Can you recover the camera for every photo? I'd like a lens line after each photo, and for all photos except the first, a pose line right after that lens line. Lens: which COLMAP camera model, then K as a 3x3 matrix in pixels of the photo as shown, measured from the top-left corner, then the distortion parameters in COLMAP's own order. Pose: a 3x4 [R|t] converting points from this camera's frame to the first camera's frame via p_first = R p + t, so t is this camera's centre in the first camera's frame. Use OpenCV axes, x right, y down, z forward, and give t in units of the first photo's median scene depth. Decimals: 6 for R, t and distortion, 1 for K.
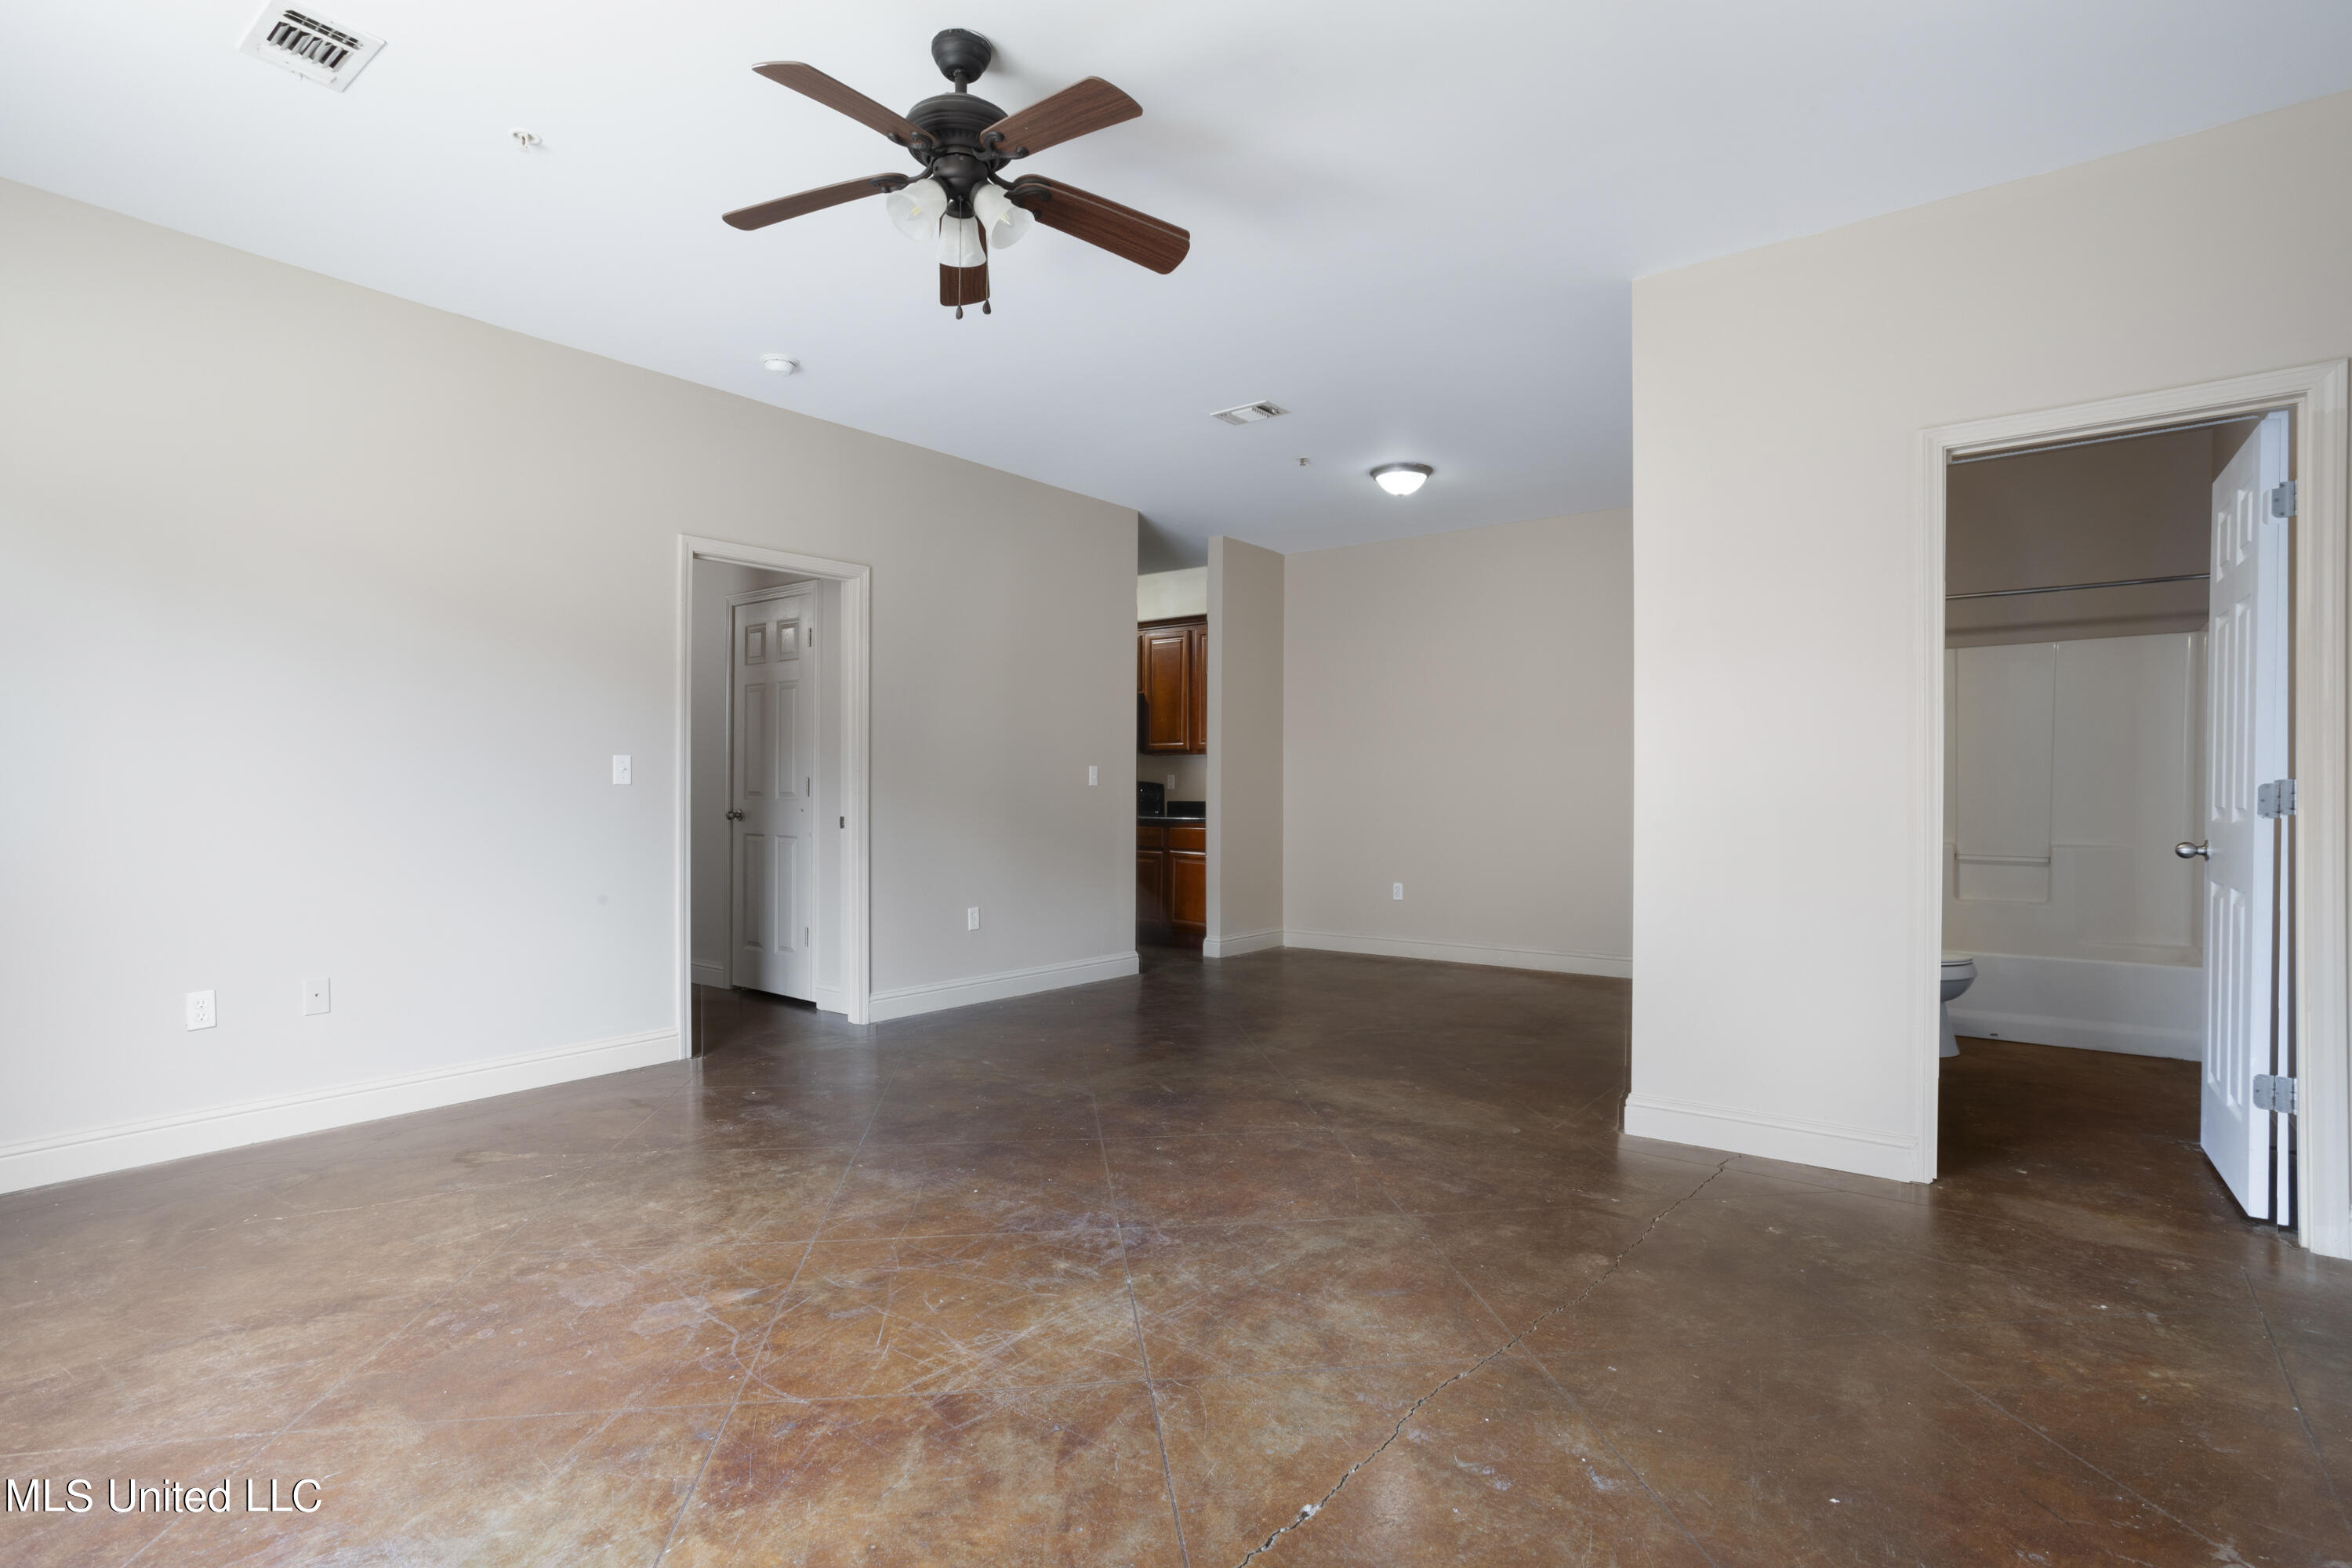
lens RADIAL K [[1142.9, 0, 1156.2], [0, 1142.9, 804.7], [0, 0, 1]] dist [-0.044004, 0.024105]
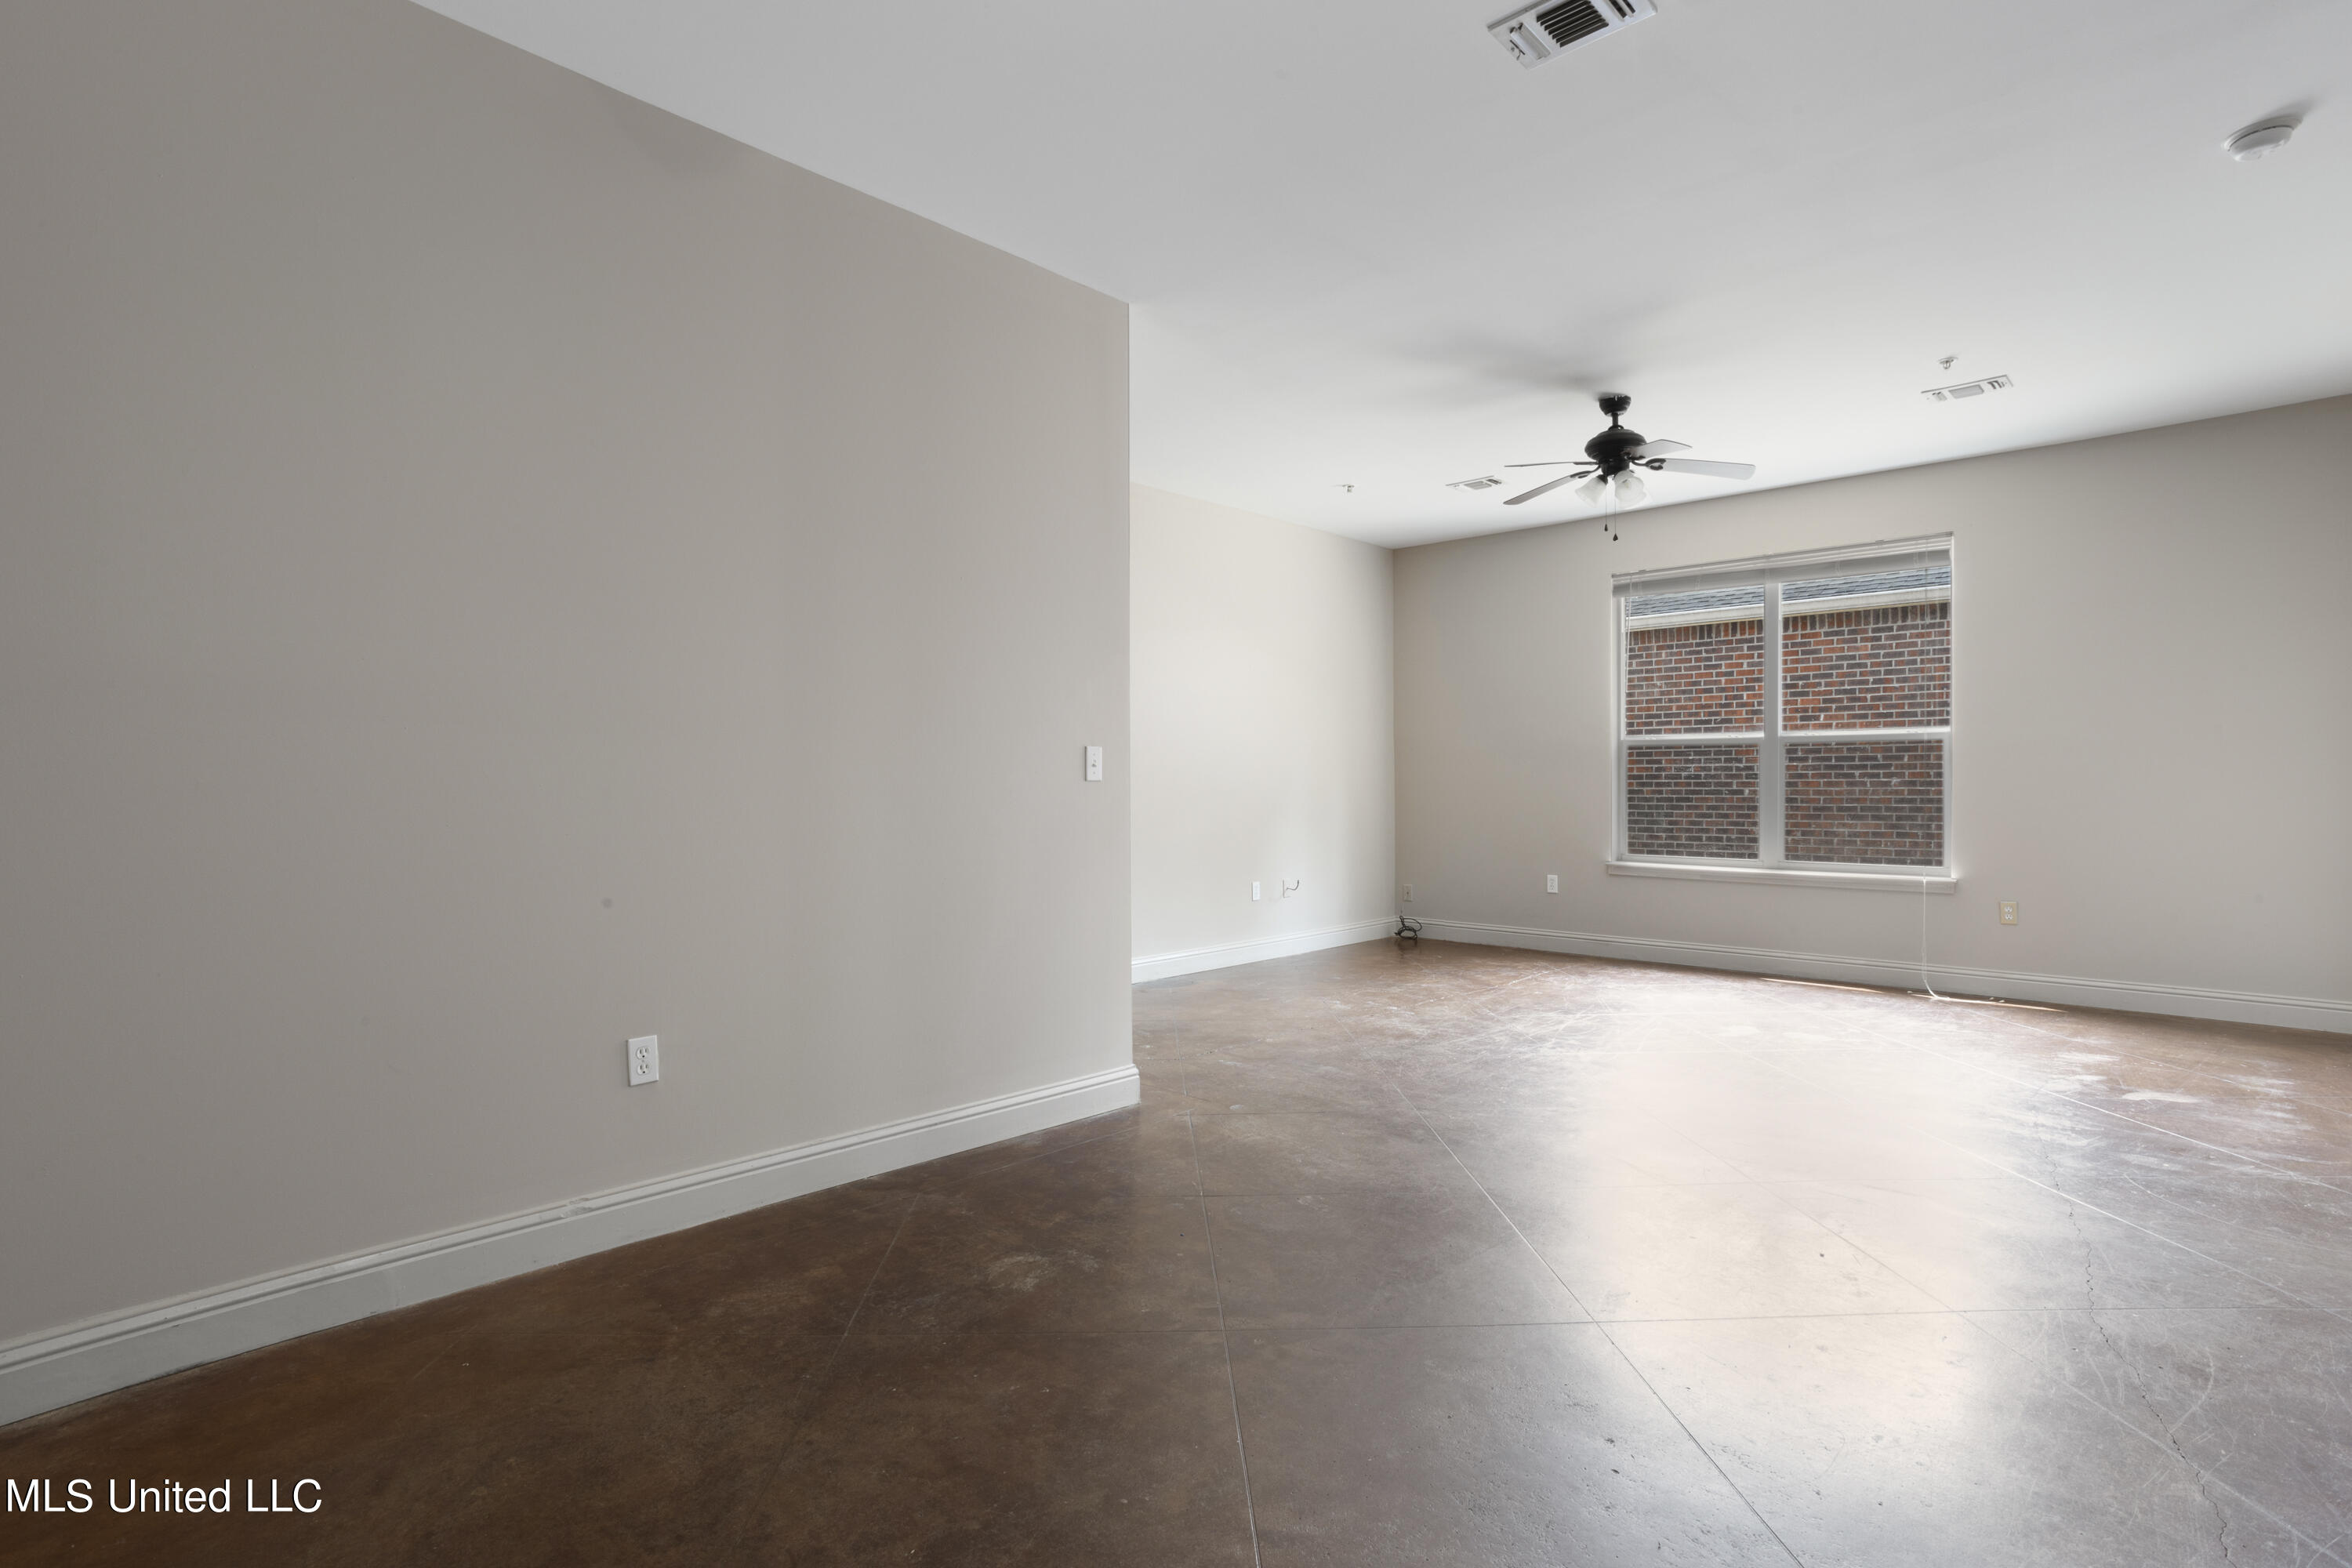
lens RADIAL K [[1142.9, 0, 1179.3], [0, 1142.9, 801.7], [0, 0, 1]] dist [-0.044004, 0.024105]
pose [[-0.996978, 0.000086, 0.077686, 0.393928], [0.002391, 0.999559, 0.029585, -0.030520], [-0.077649, 0.029681, -0.996539, 2.776175]]
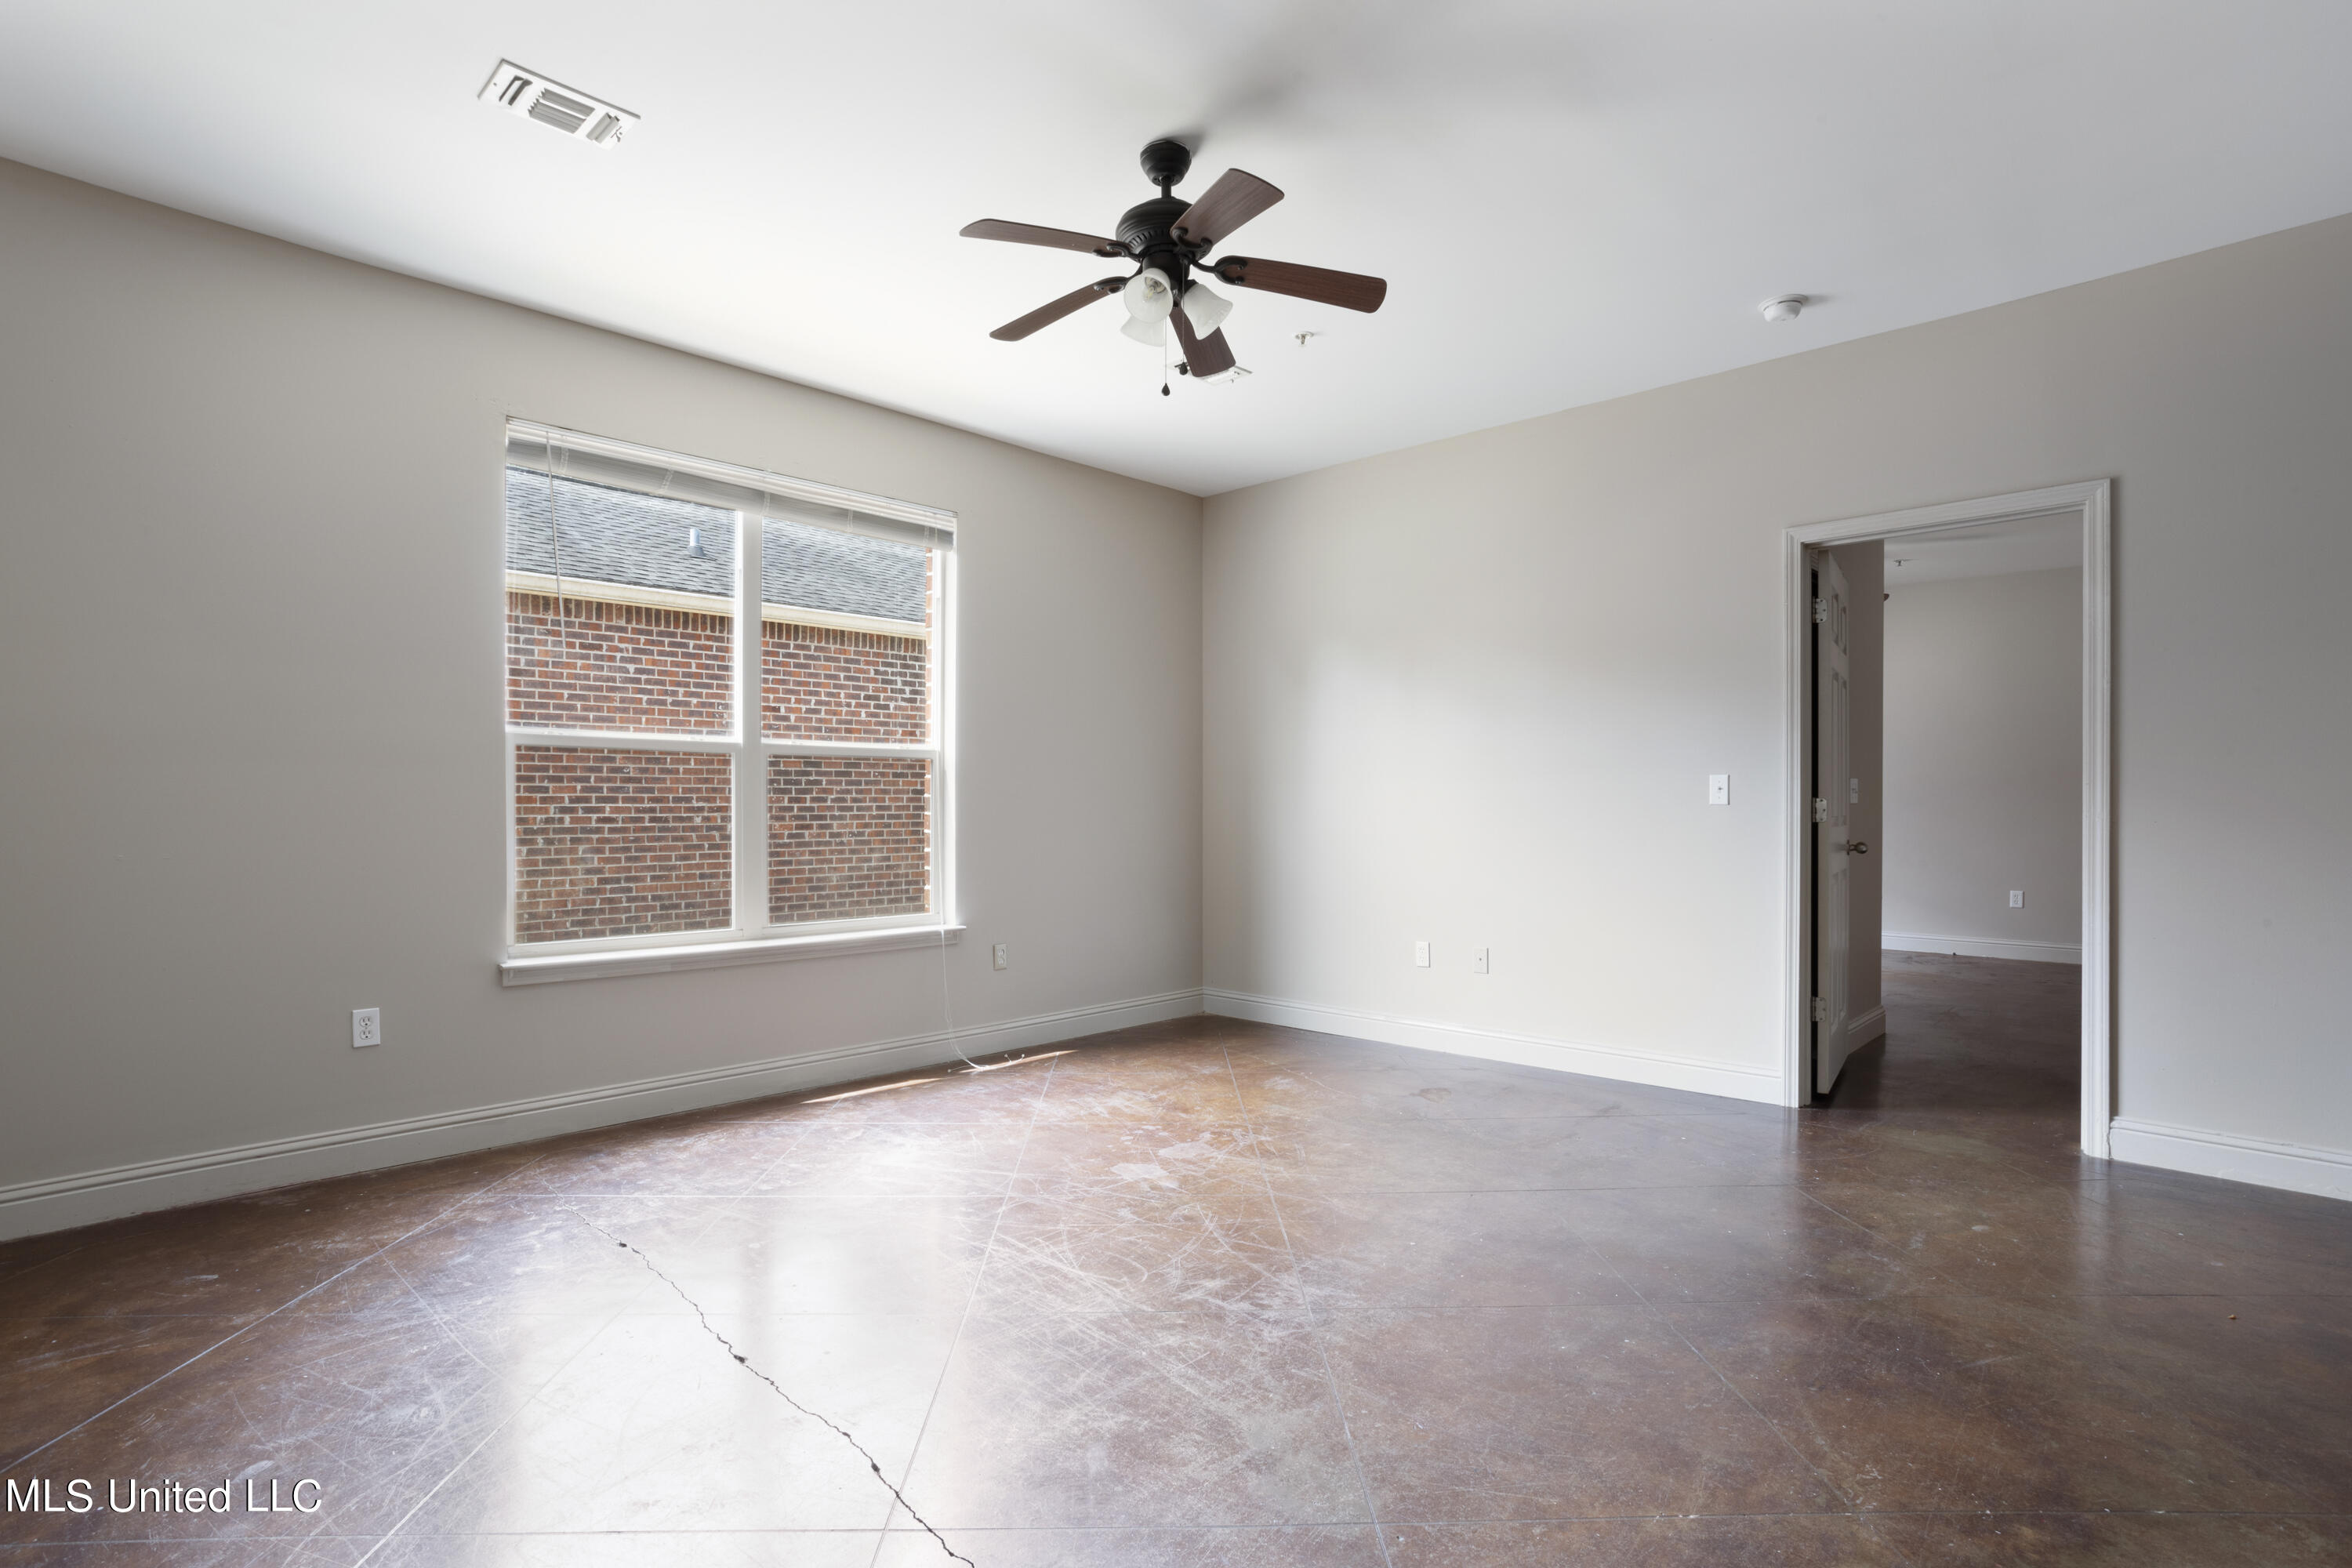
lens RADIAL K [[1142.9, 0, 1173.3], [0, 1142.9, 819.4], [0, 0, 1]] dist [-0.044004, 0.024105]
pose [[-0.090694, 0.011449, -0.995813, 0.883864], [-0.011305, 0.999858, 0.012525, -0.011633], [0.995815, 0.012394, -0.090551, 1.029752]]
